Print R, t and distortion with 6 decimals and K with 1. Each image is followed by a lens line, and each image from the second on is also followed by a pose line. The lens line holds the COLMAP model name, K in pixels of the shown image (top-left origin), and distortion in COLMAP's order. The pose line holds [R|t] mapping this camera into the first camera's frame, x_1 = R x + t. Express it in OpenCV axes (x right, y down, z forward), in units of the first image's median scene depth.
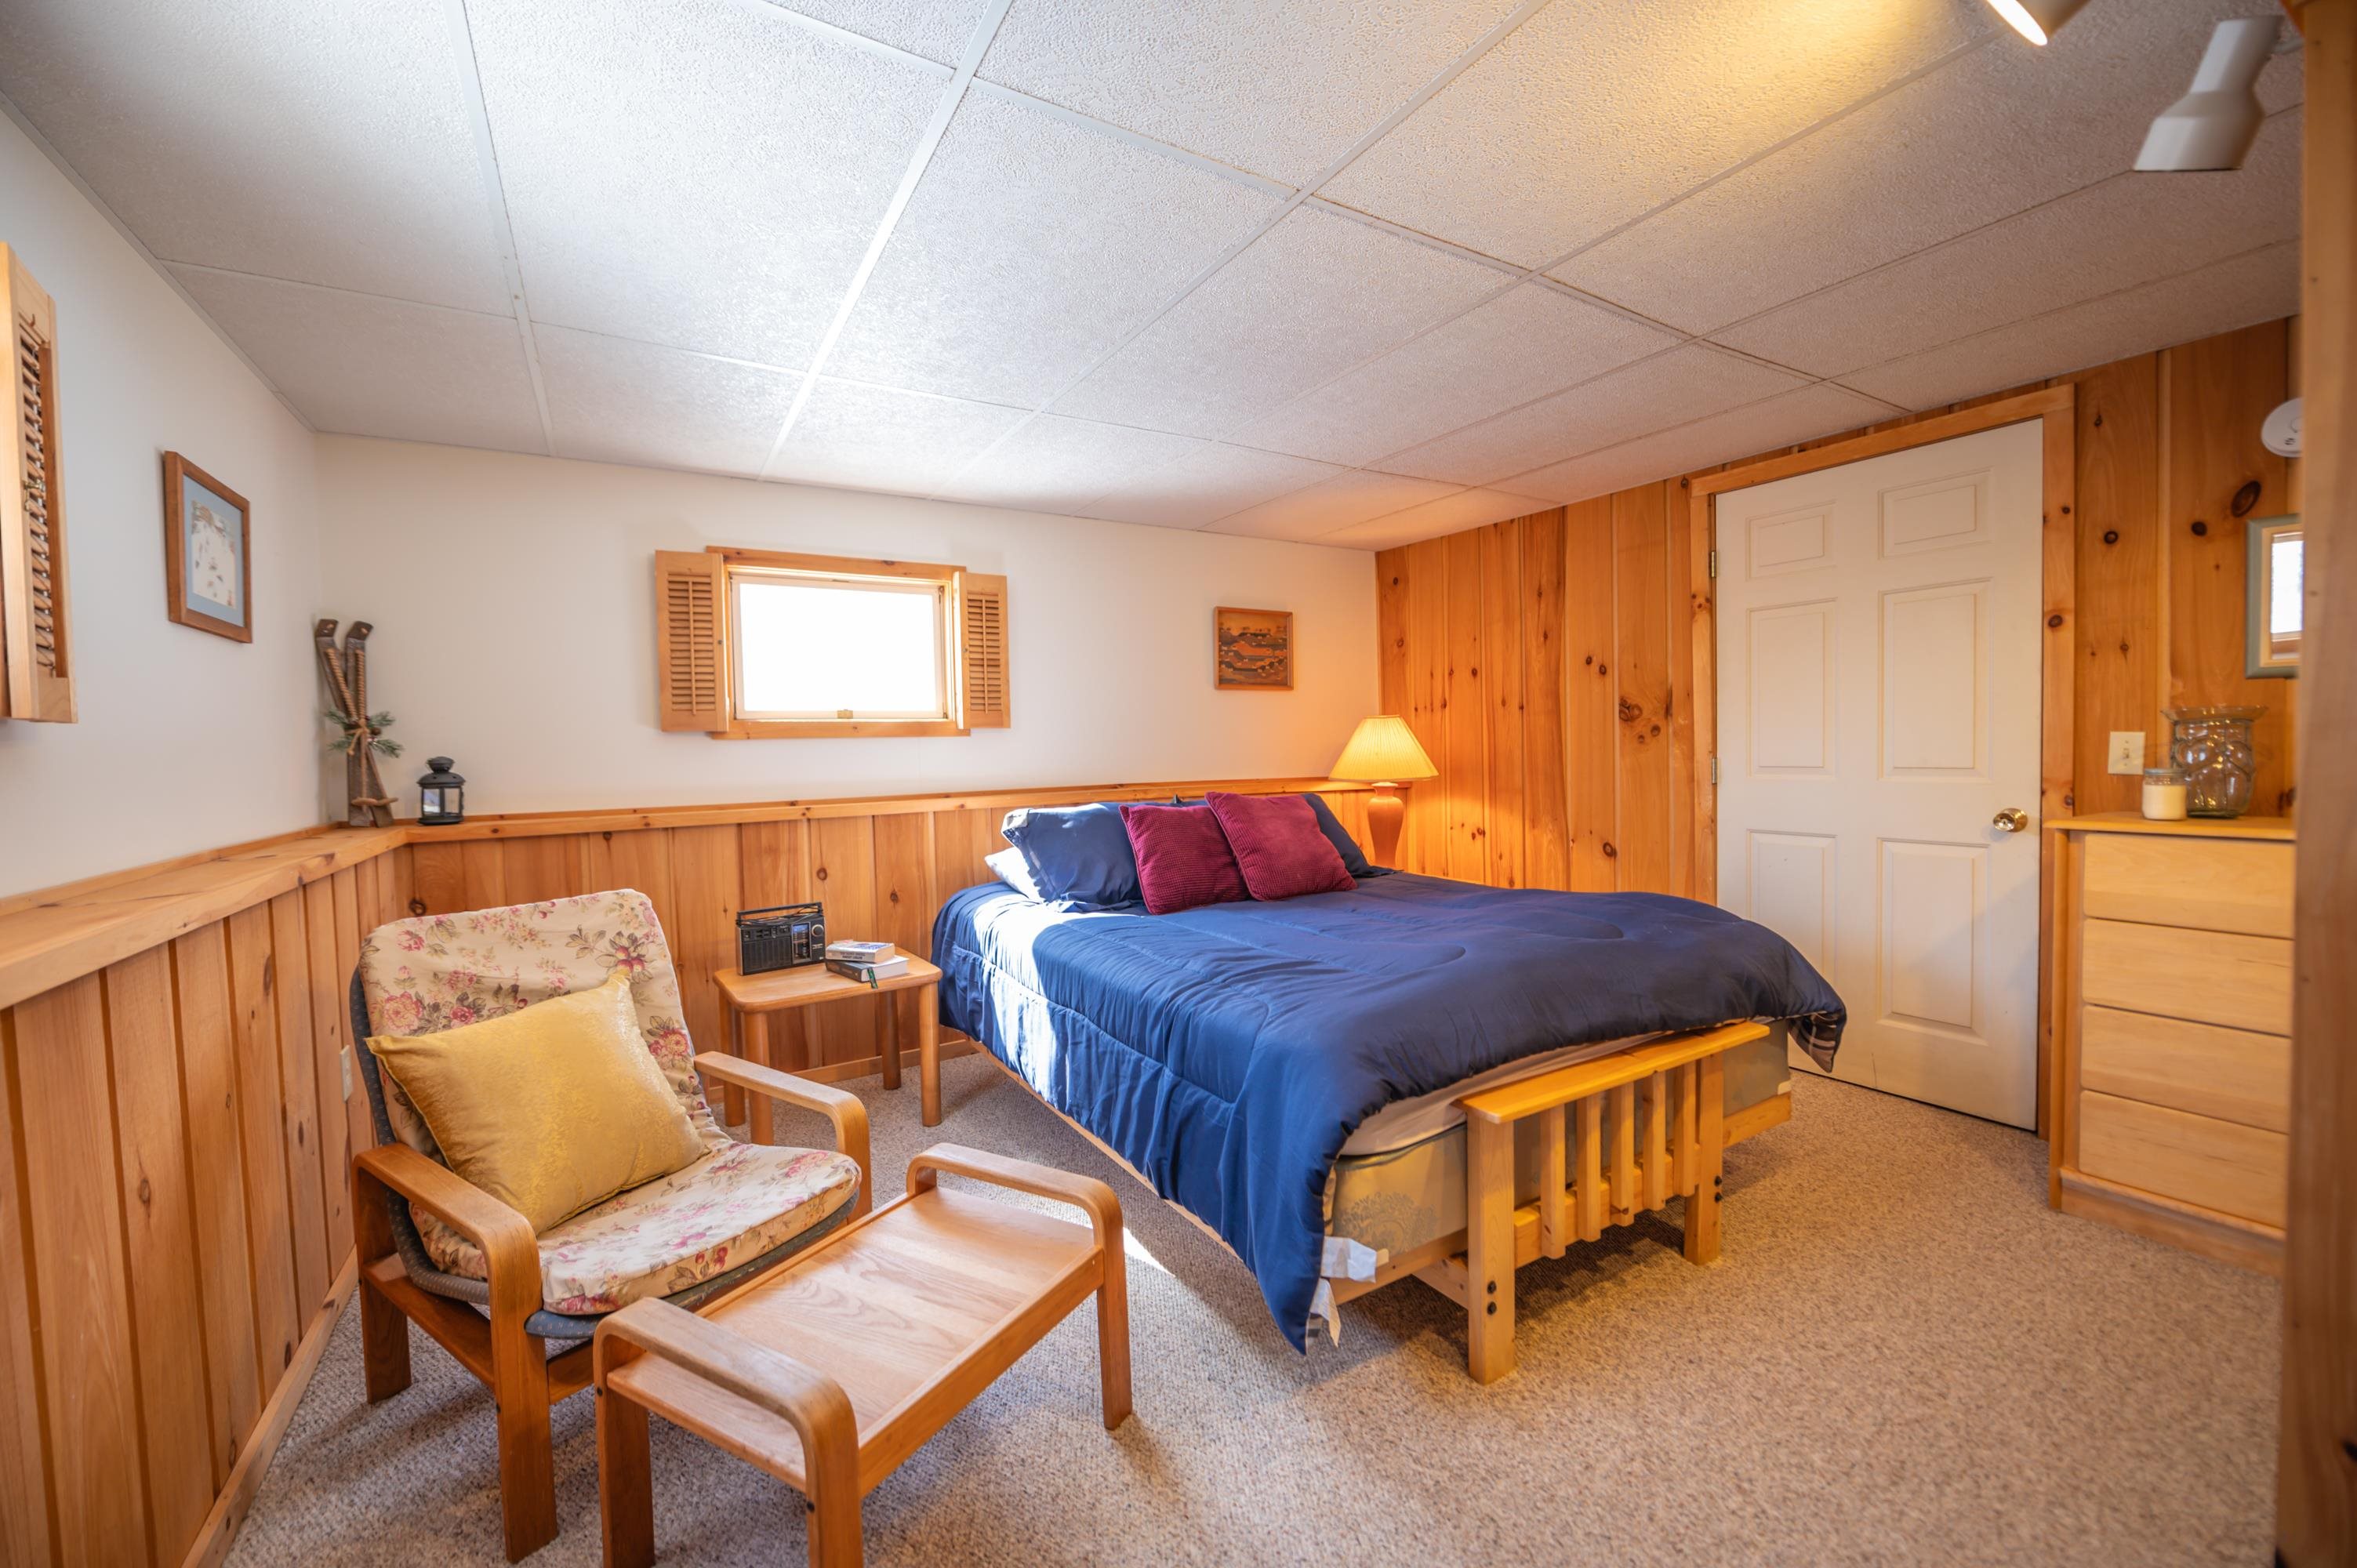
lens RADIAL K [[941.3, 0, 1175.1], [0, 941.3, 770.9], [0, 0, 1]] dist [-0.011324, 0.000531]
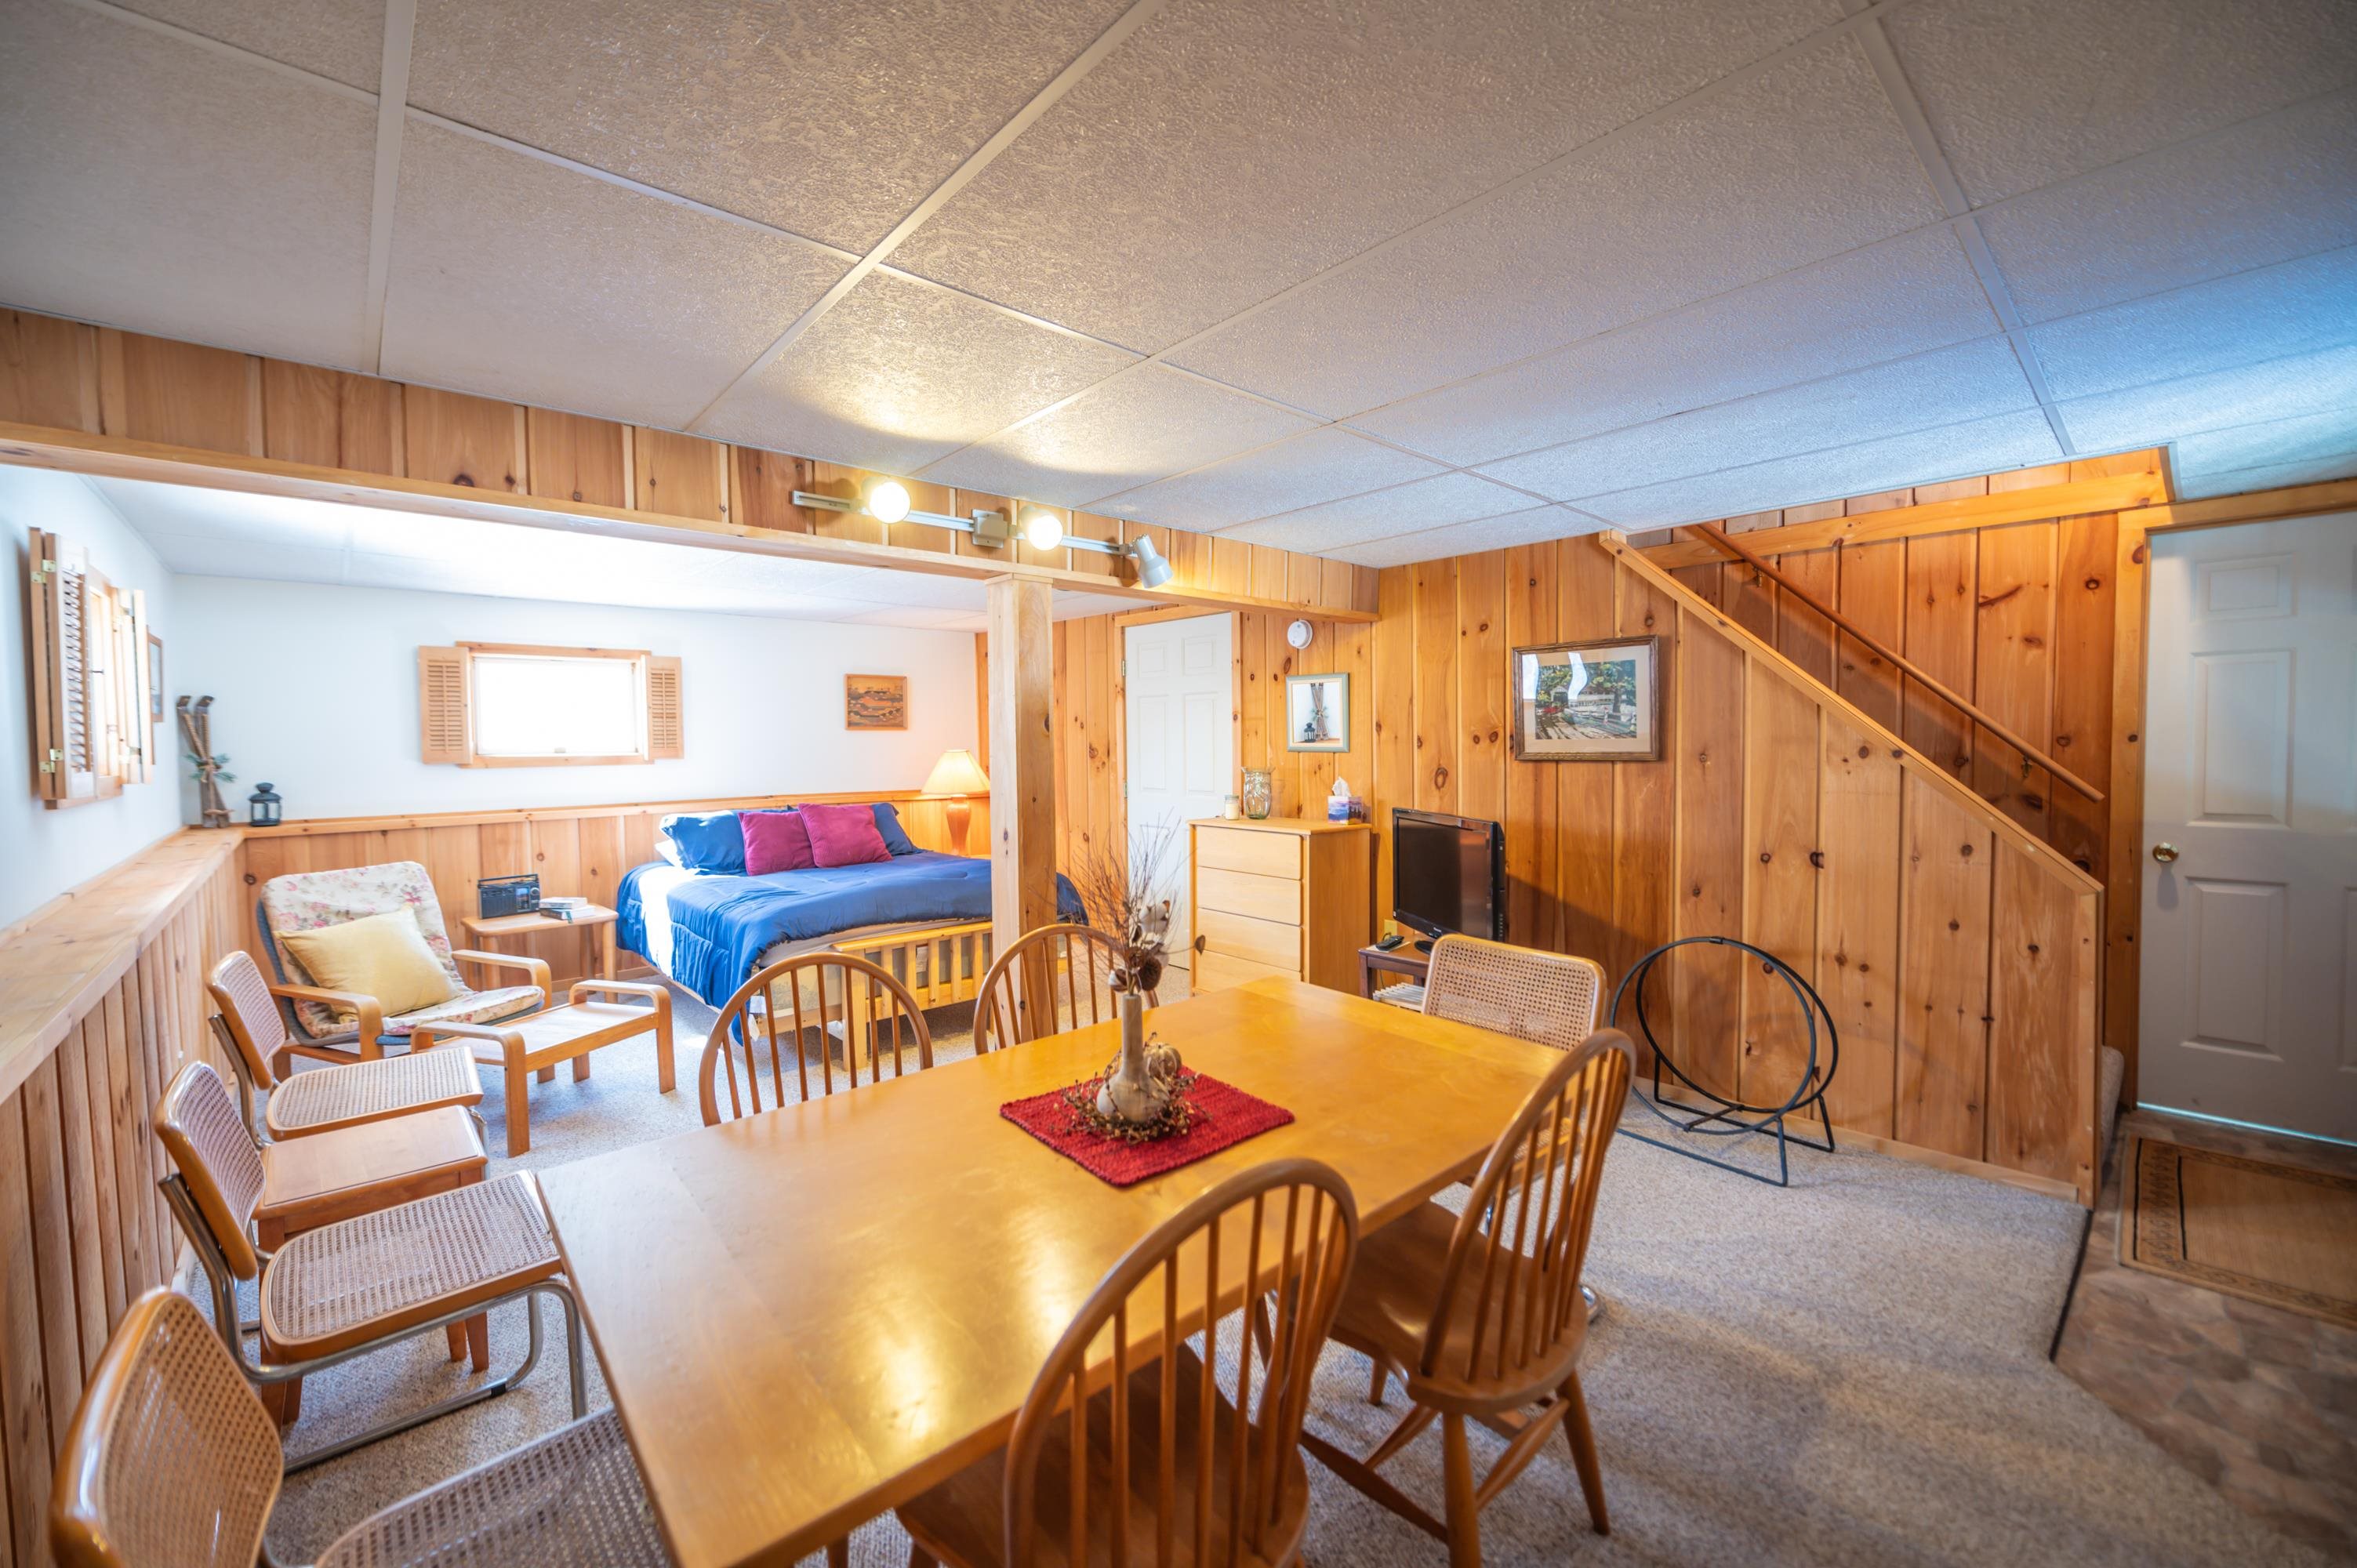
lens RADIAL K [[941.3, 0, 1175.1], [0, 941.3, 770.9], [0, 0, 1]] dist [-0.011324, 0.000531]
pose [[0.979493, 0.005460, 0.201406, 0.378273], [-0.006556, 0.999967, 0.004773, -0.050882], [-0.201373, -0.005996, 0.979496, -0.806628]]
